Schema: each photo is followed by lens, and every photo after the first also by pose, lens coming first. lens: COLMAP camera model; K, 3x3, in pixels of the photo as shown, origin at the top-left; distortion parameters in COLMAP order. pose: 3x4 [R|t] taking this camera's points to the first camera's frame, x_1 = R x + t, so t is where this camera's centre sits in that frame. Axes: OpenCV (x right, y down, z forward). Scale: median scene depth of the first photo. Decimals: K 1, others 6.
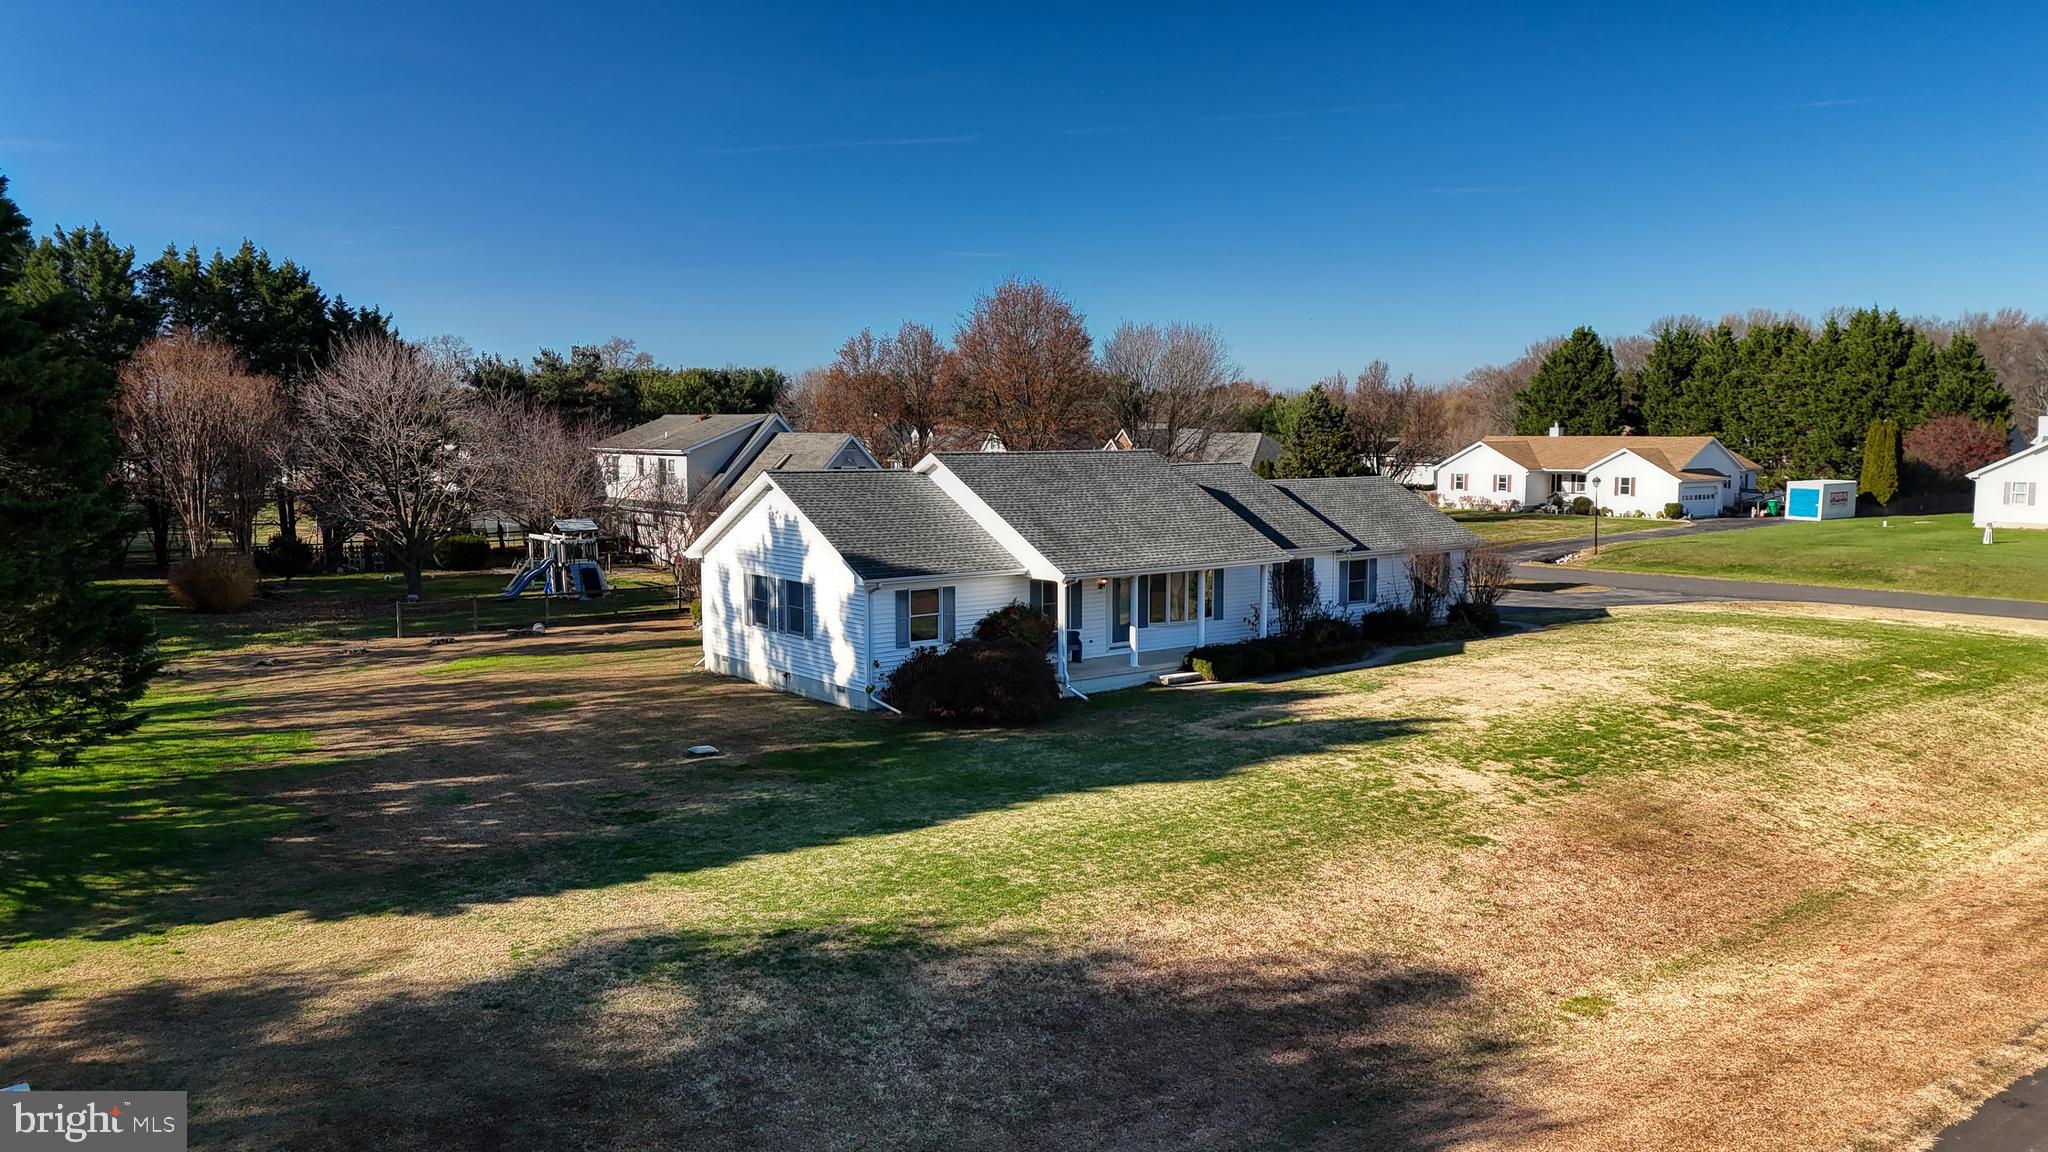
lens RADIAL K [[1529.9, 0, 1024.0], [0, 1529.9, 576.0], [0, 0, 1]] dist [0.035087, -0.031963]
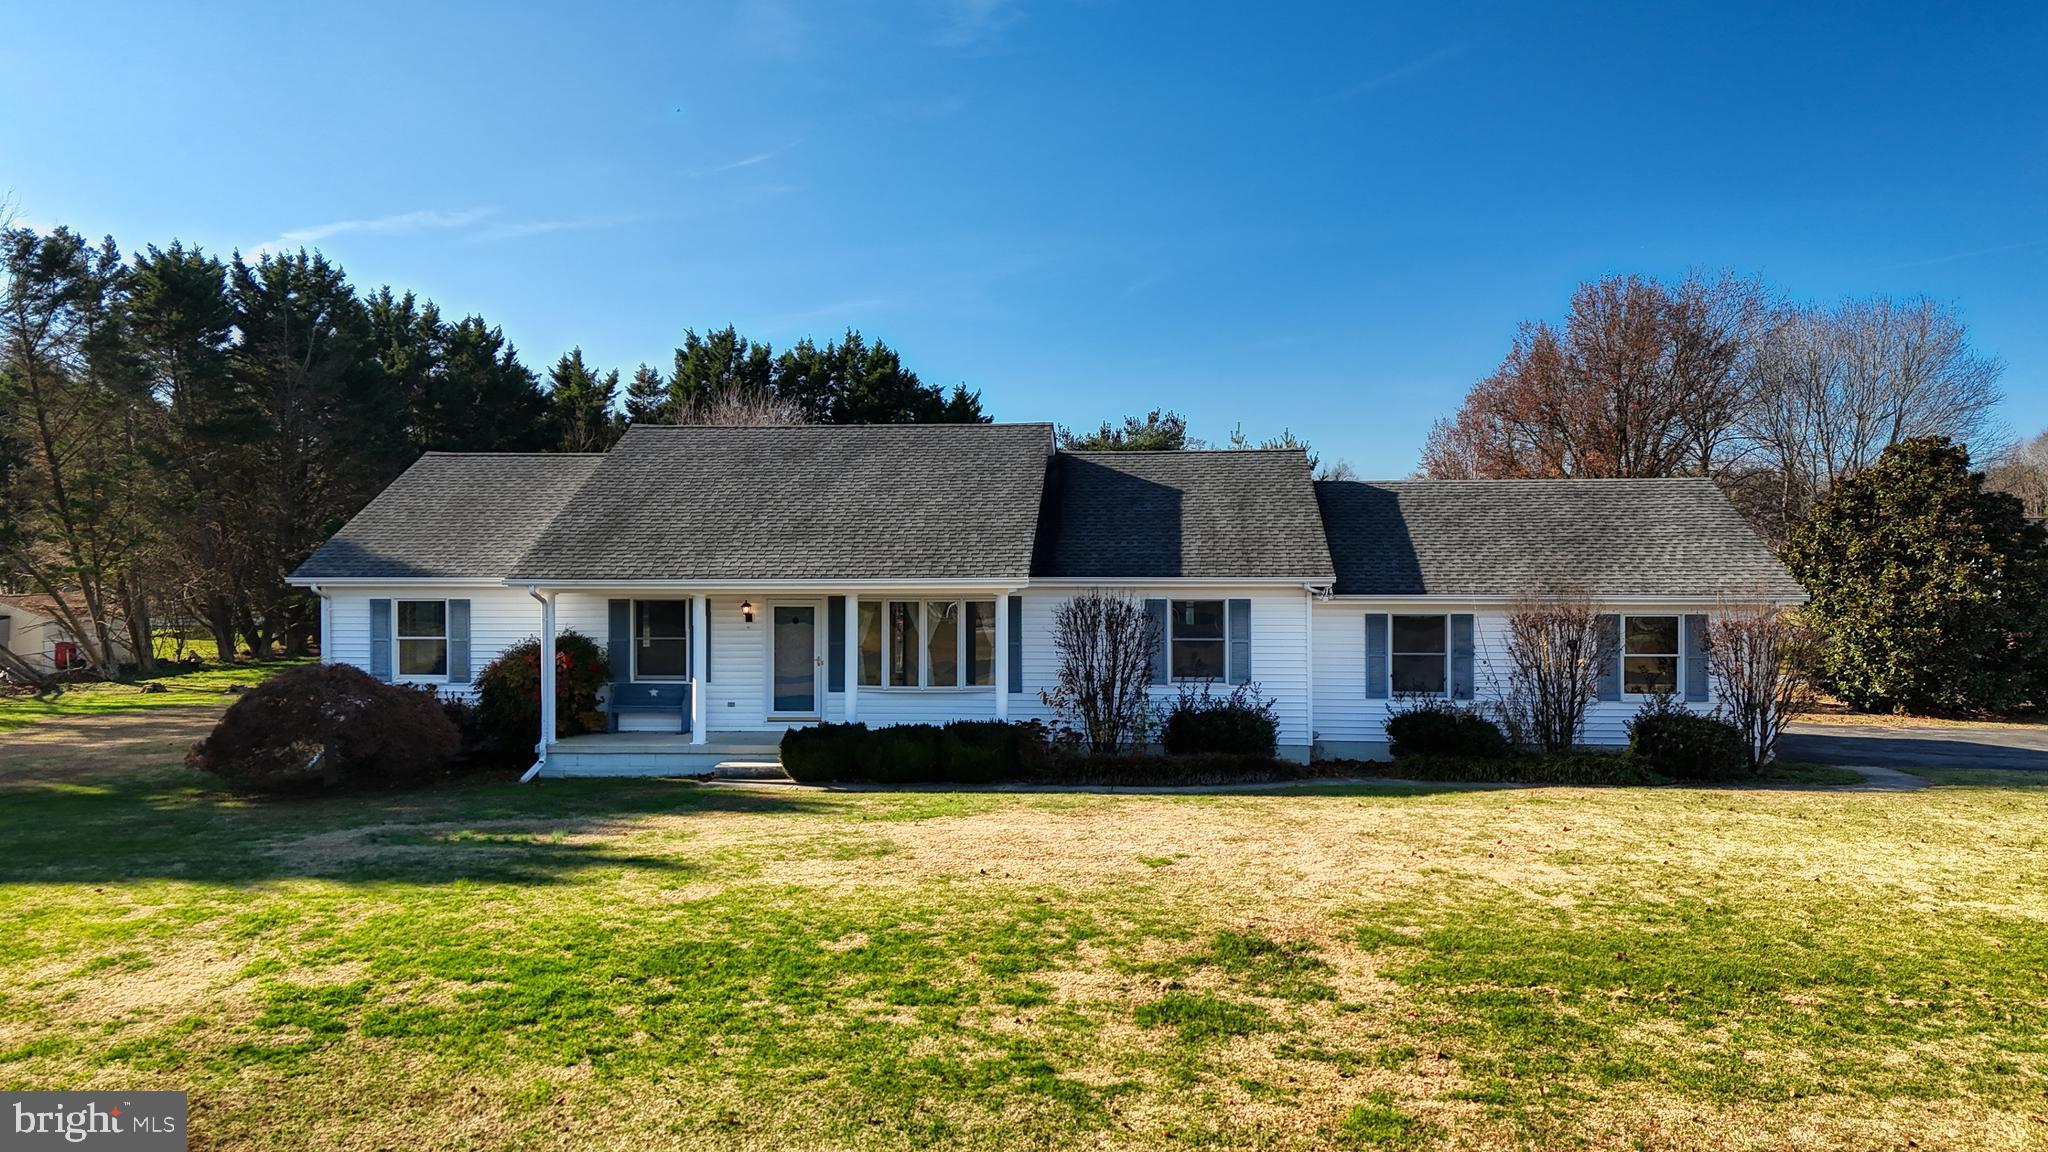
lens RADIAL K [[1502.6, 0, 1027.0], [0, 1502.6, 589.4], [0, 0, 1]] dist [0.096737, -0.103145]
pose [[0.737849, 0.012064, -0.674857, 0.709392], [-0.065461, 0.996406, -0.053760, 0.026360], [0.671783, 0.083844, 0.735987, 0.782410]]
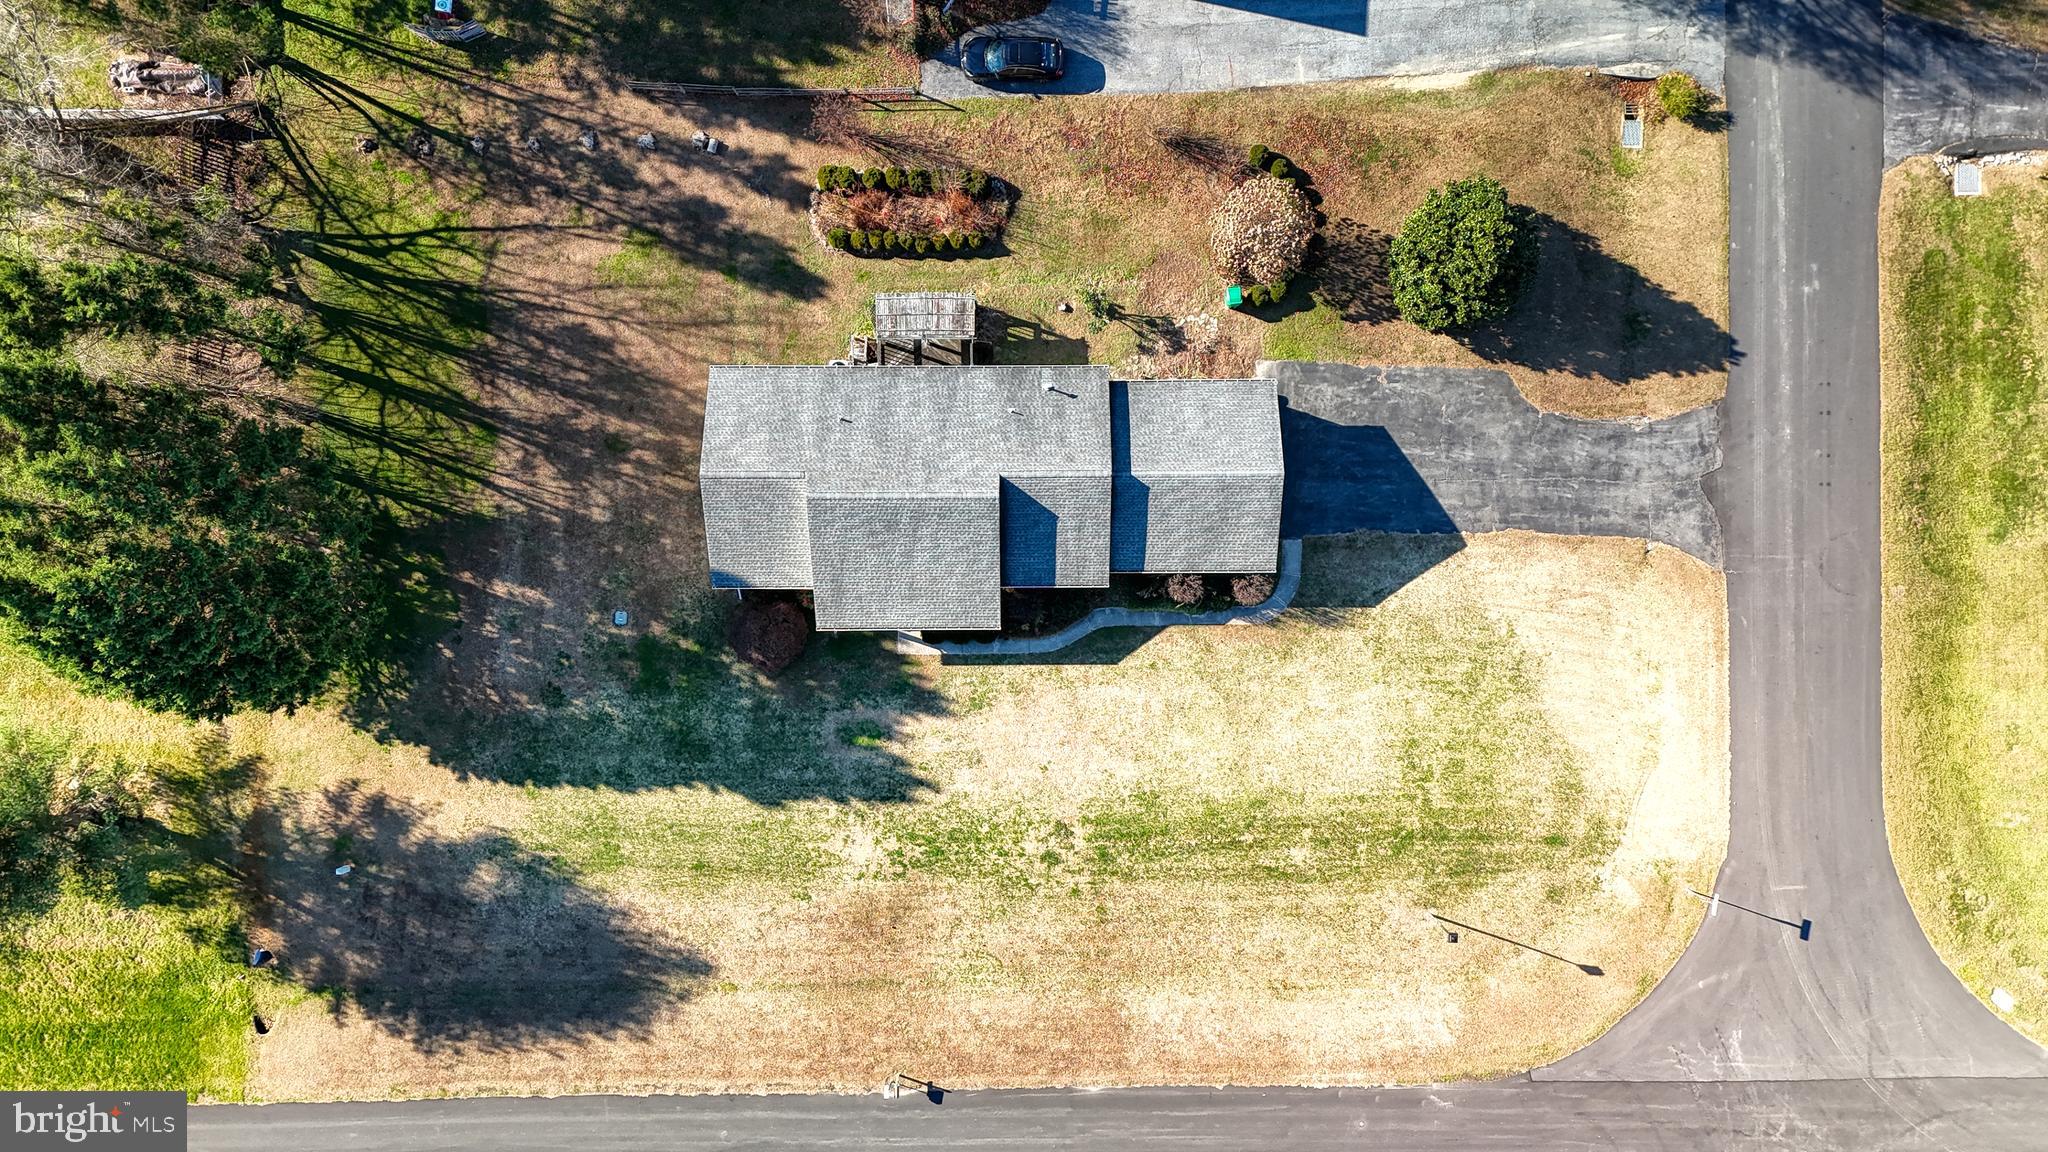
lens RADIAL K [[1529.9, 0, 1024.0], [0, 1529.9, 576.0], [0, 0, 1]] dist [0.035087, -0.031963]
pose [[0.793756, 0.607978, 0.017731, 0.174292], [-0.063739, 0.054154, 0.996496, -2.125487], [0.604888, -0.792105, 0.081737, 1.209494]]
